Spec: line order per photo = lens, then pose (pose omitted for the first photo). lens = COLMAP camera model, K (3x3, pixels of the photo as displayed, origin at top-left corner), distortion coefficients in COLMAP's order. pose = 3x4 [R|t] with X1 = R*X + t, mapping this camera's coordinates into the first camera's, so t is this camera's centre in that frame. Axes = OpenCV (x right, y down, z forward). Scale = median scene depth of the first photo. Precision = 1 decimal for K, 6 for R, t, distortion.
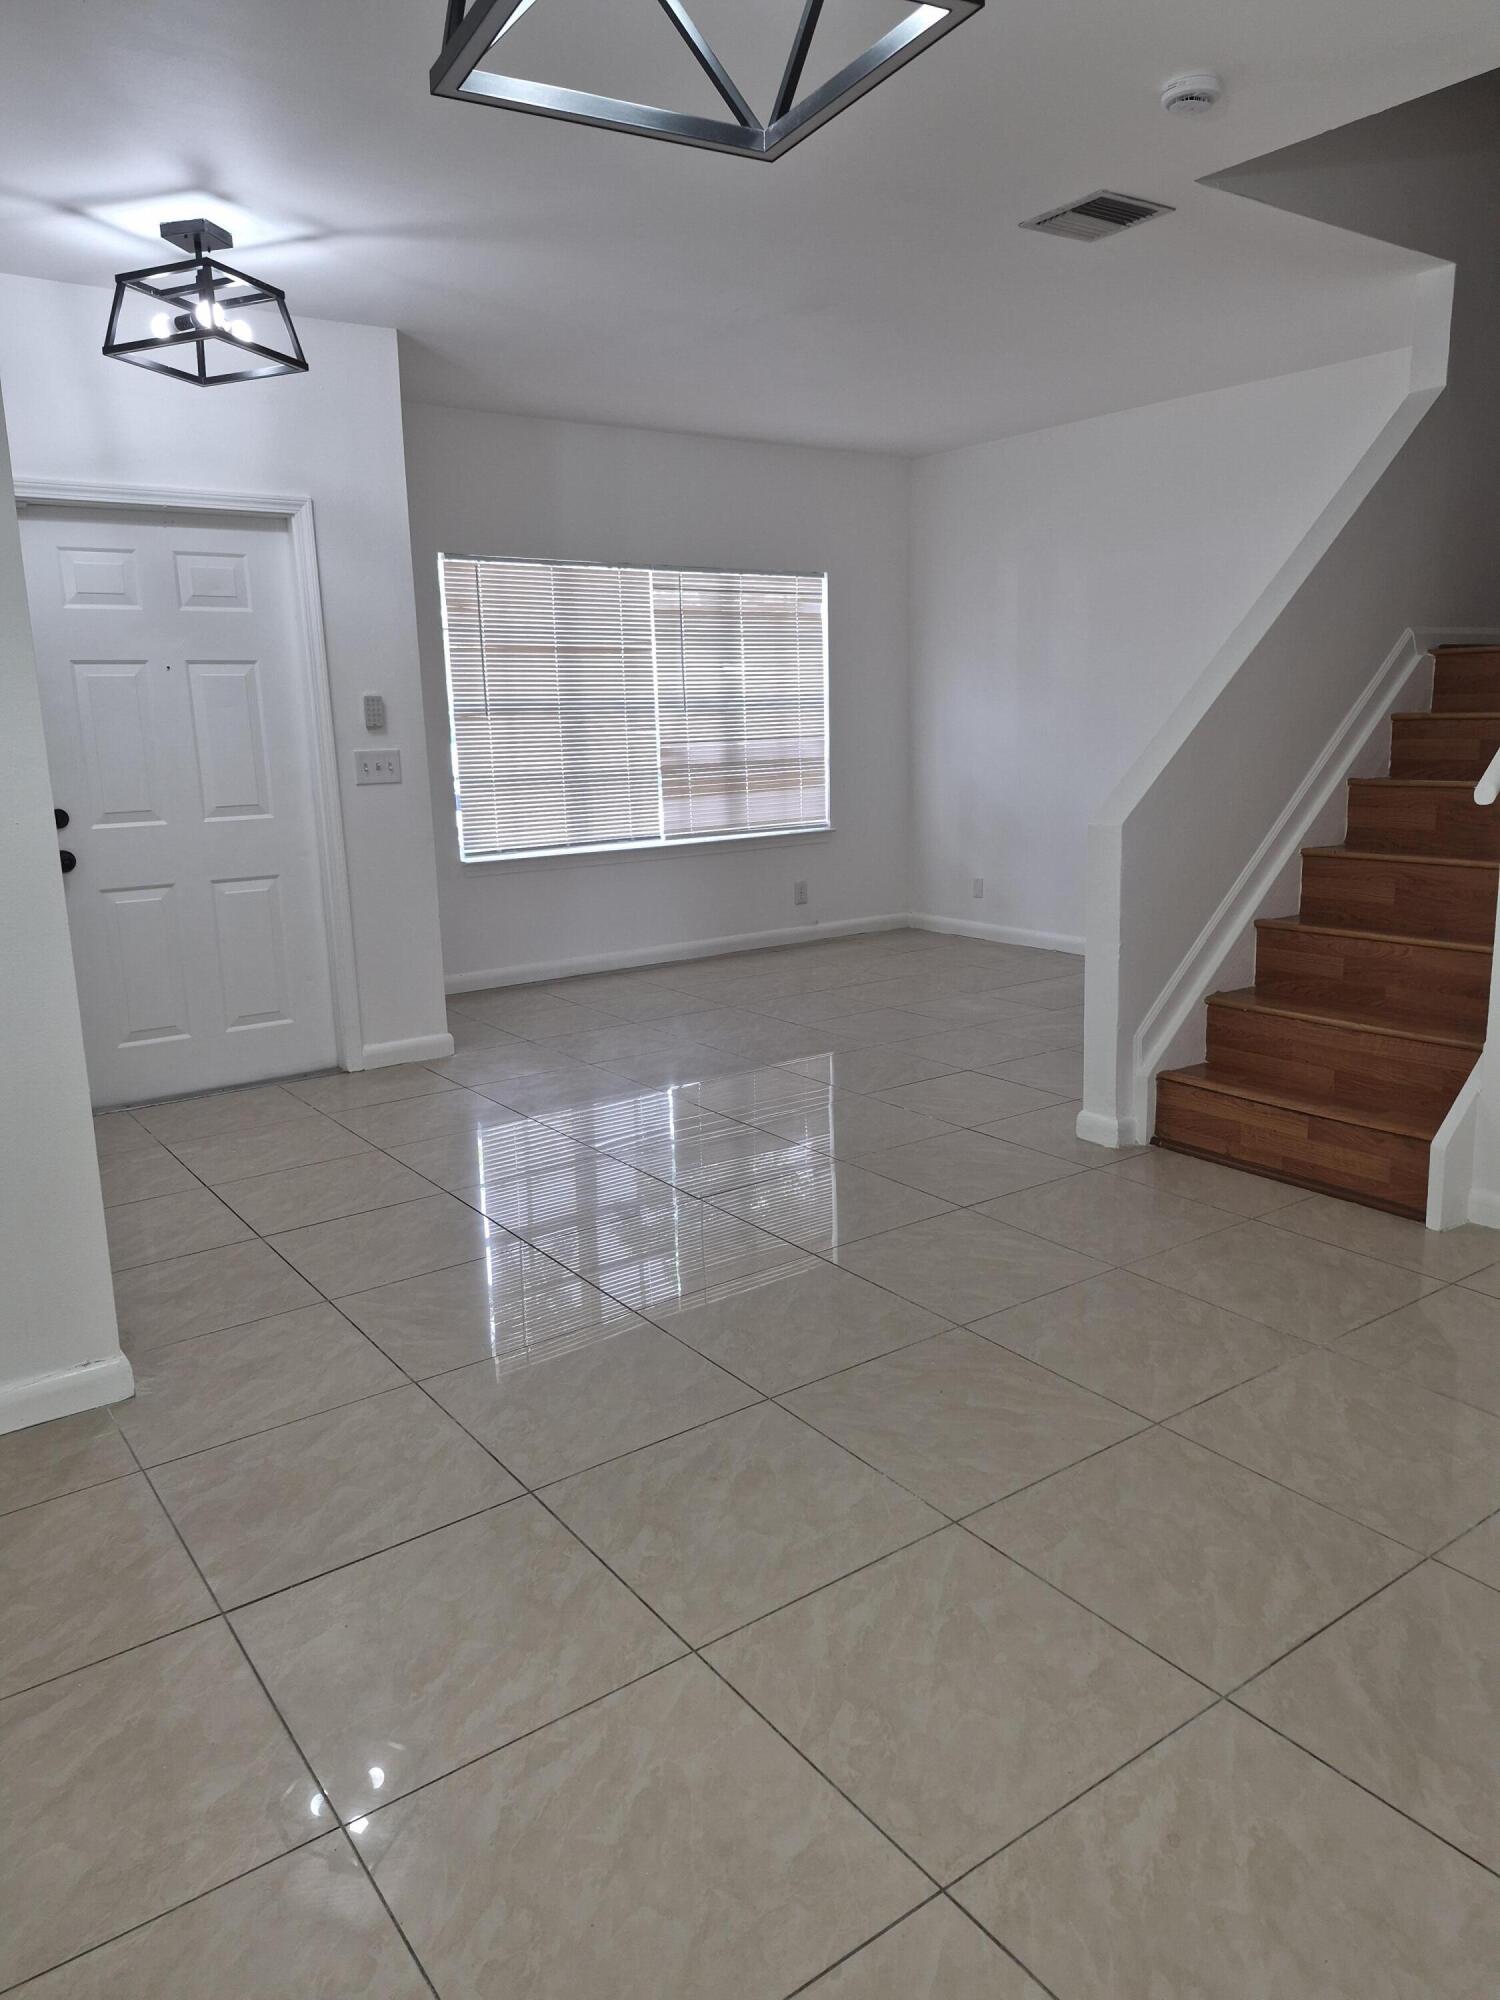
lens RADIAL K [[1380.9, 0, 754.0], [0, 1380.9, 956.1], [0, 0, 1]] dist [0.062313, -0.057893]
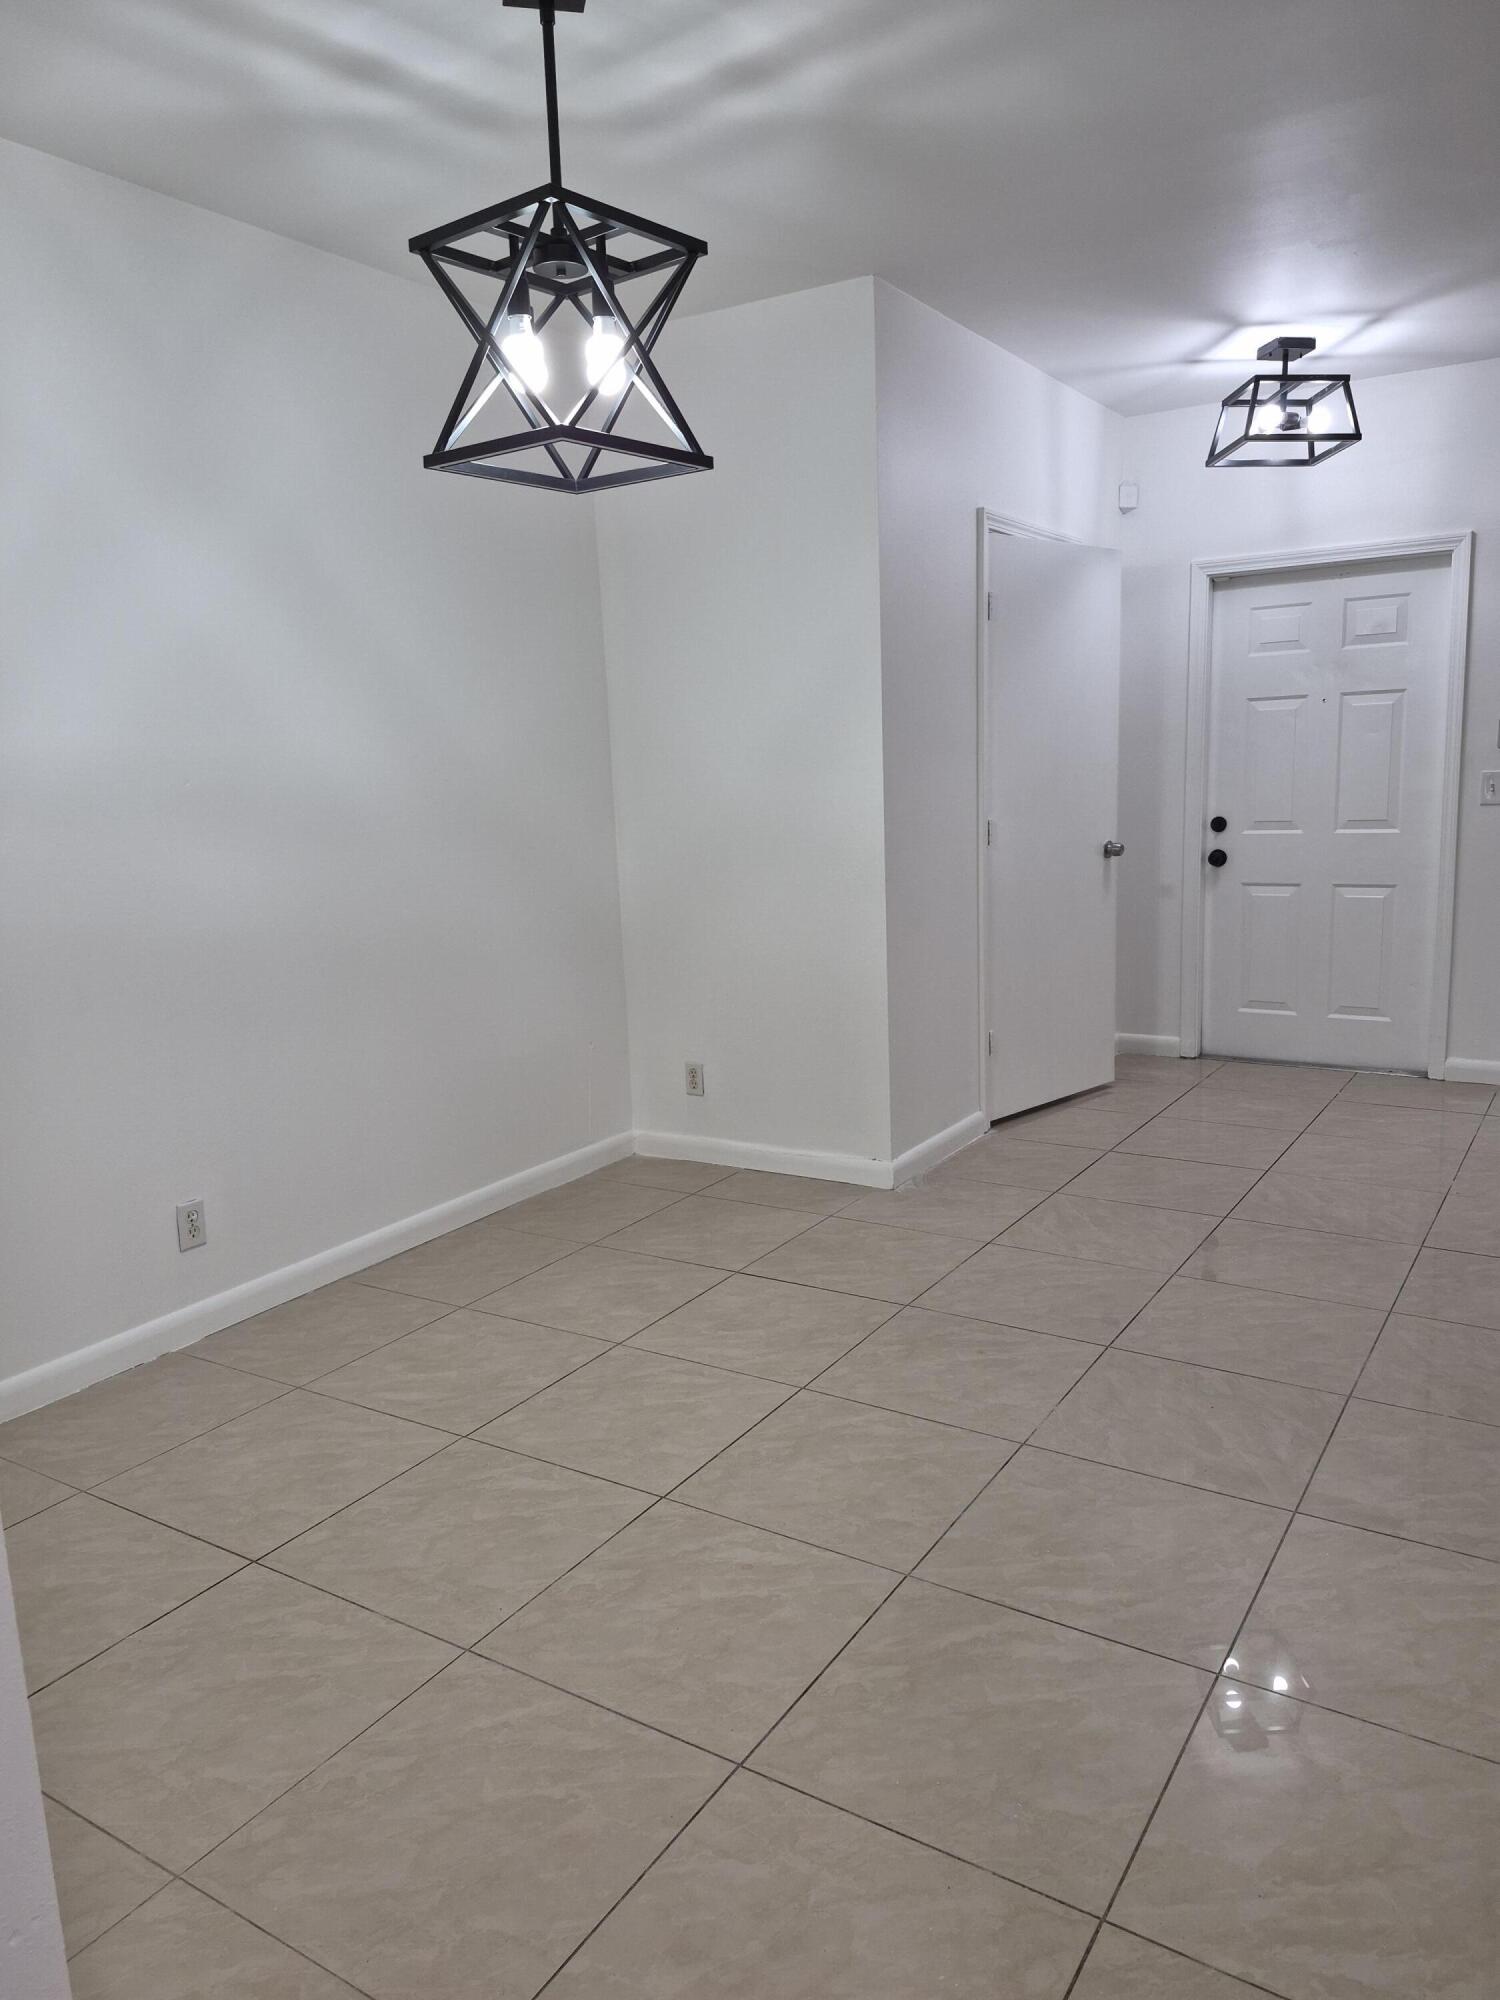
lens RADIAL K [[1380.9, 0, 754.0], [0, 1380.9, 956.1], [0, 0, 1]] dist [0.062313, -0.057893]
pose [[0.367218, 0.141121, -0.919367, 0.982373], [-0.135992, 0.985948, 0.097022, -0.083714], [0.920140, 0.089399, 0.381249, 0.257297]]
